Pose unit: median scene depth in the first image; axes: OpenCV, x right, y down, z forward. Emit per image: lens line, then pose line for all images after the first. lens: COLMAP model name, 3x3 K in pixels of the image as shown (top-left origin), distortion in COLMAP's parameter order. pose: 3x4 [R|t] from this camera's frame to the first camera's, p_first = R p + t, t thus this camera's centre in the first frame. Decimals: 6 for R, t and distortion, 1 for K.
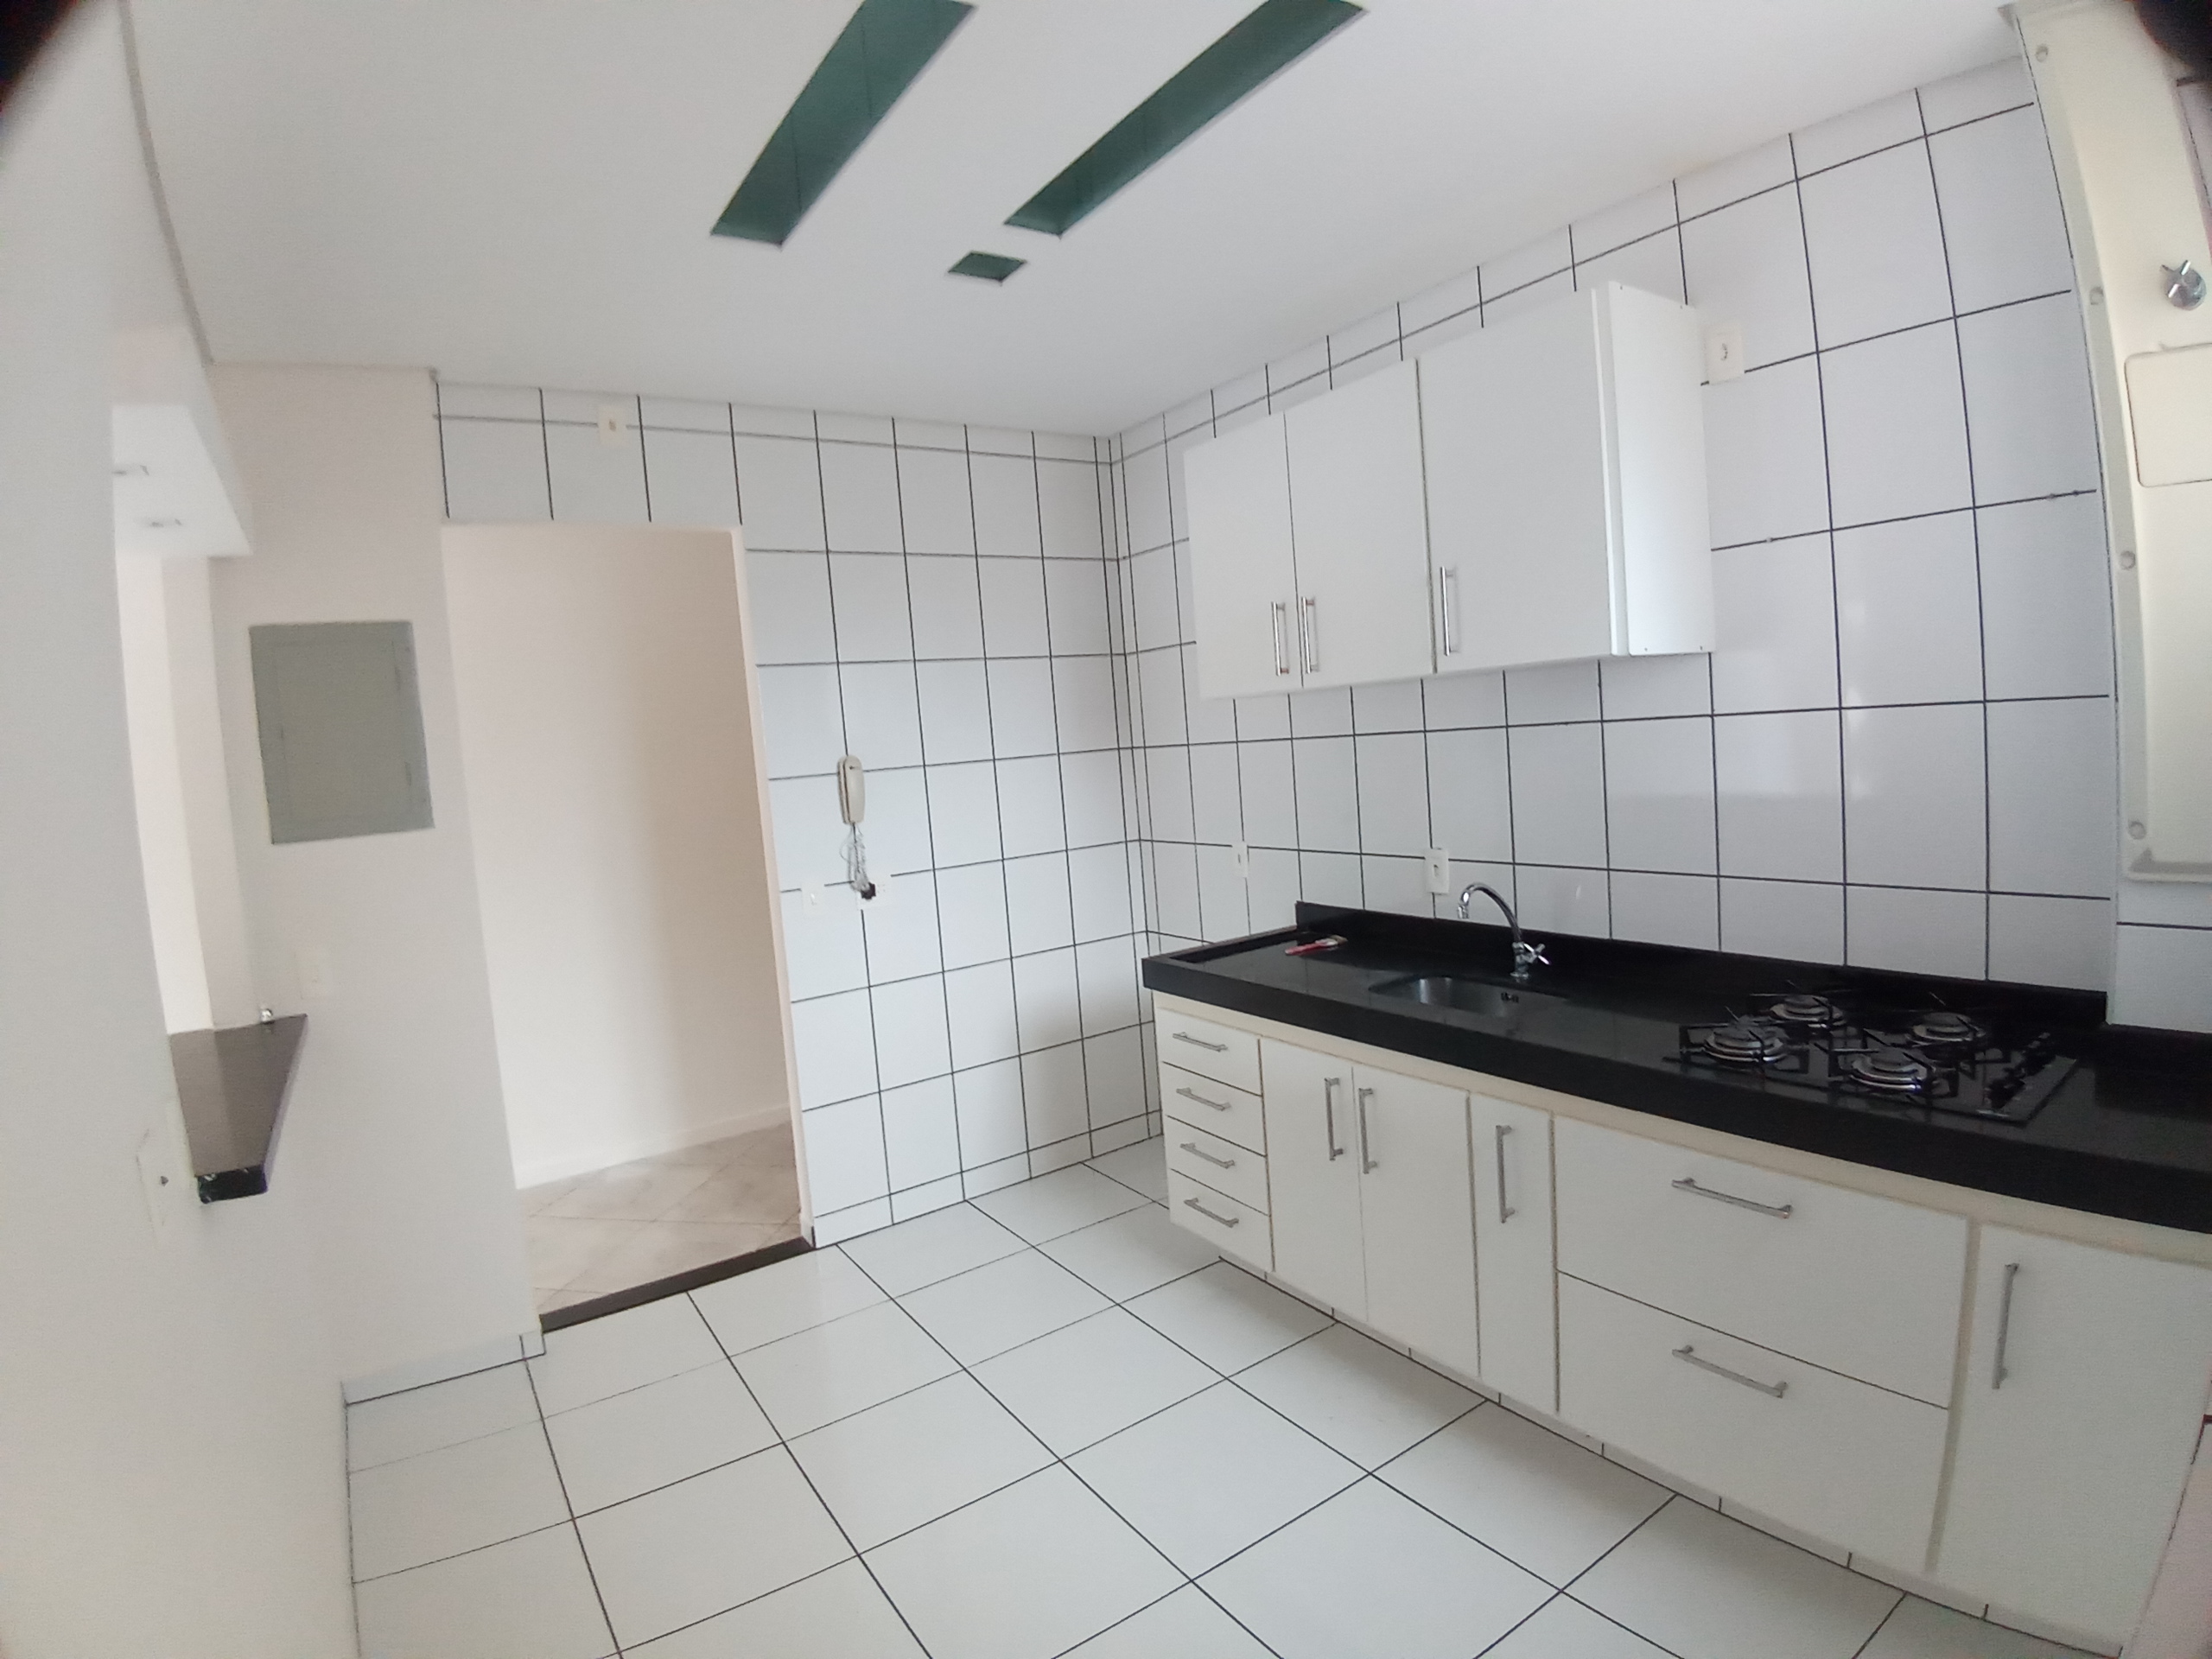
lens RADIAL K [[1119.2, 0, 1106.0], [0, 1119.2, 829.5], [0, 0, 1]] dist [-0.012447, -0.000272]
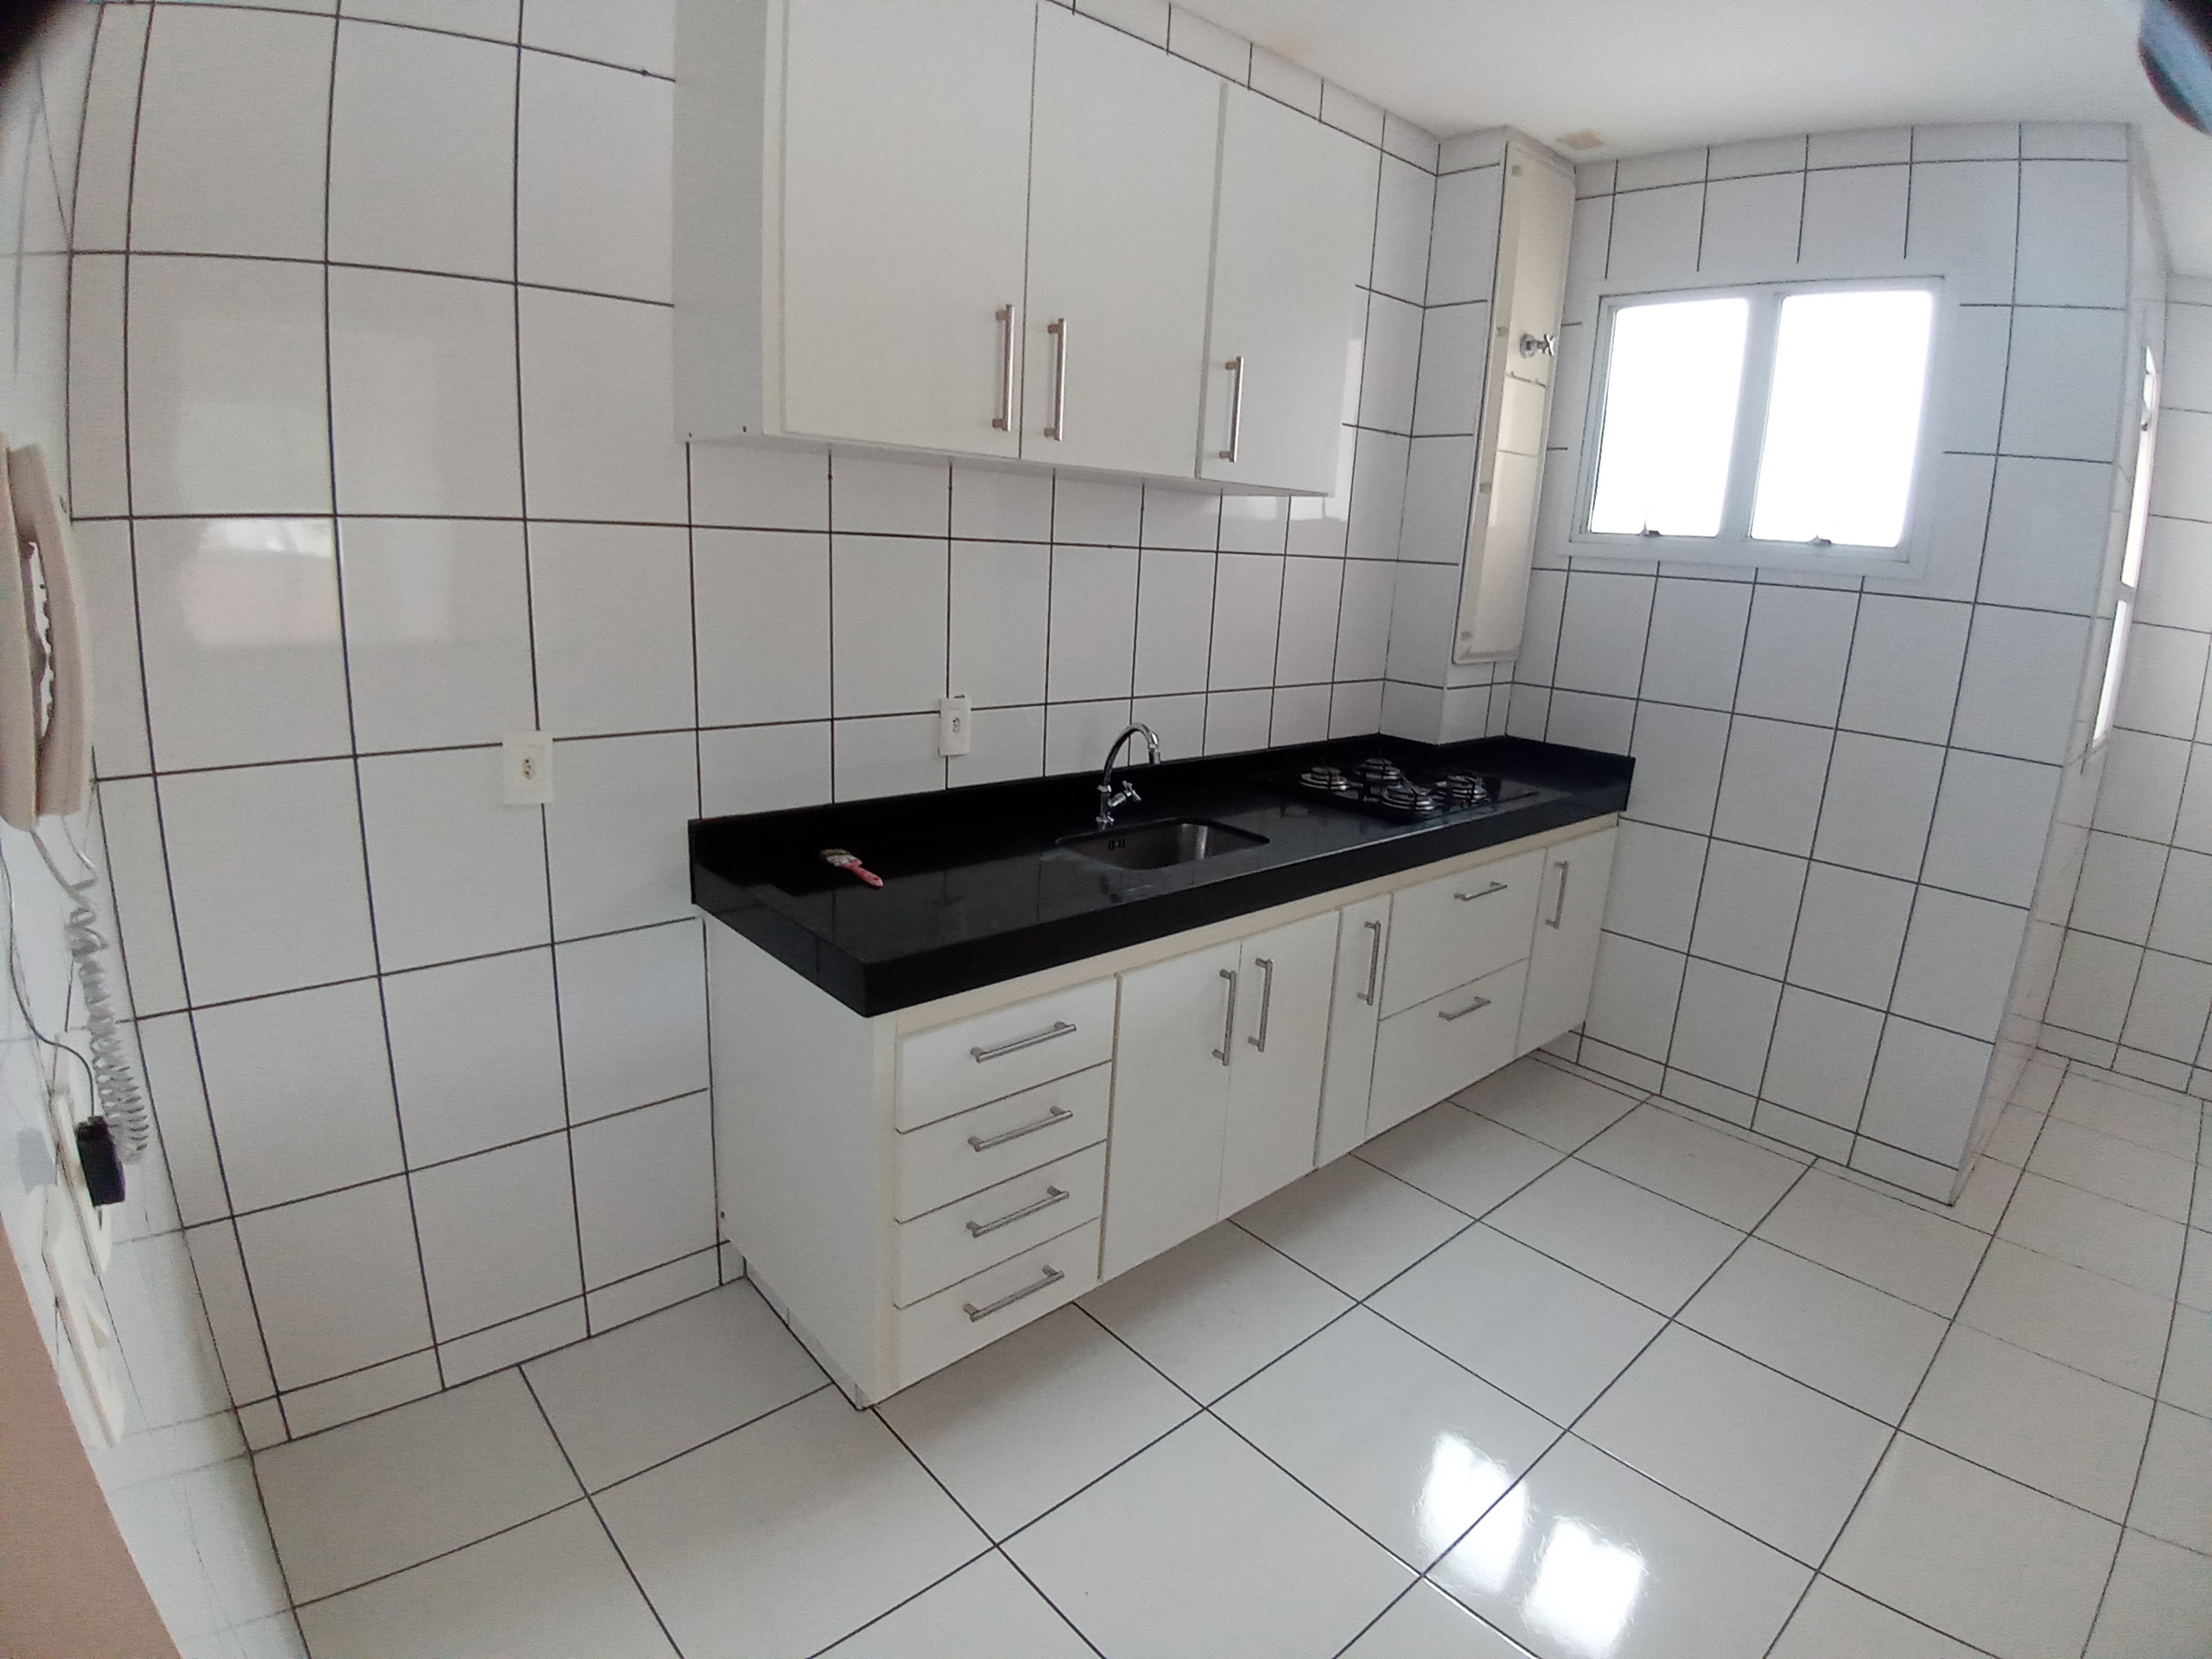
lens RADIAL K [[1119.2, 0, 1106.0], [0, 1119.2, 829.5], [0, 0, 1]] dist [-0.012447, -0.000272]
pose [[-0.150652, -0.174880, 0.972996, -0.519198], [0.046413, 0.981892, 0.183665, -0.032247], [-0.987497, 0.072830, -0.139808, 1.092568]]
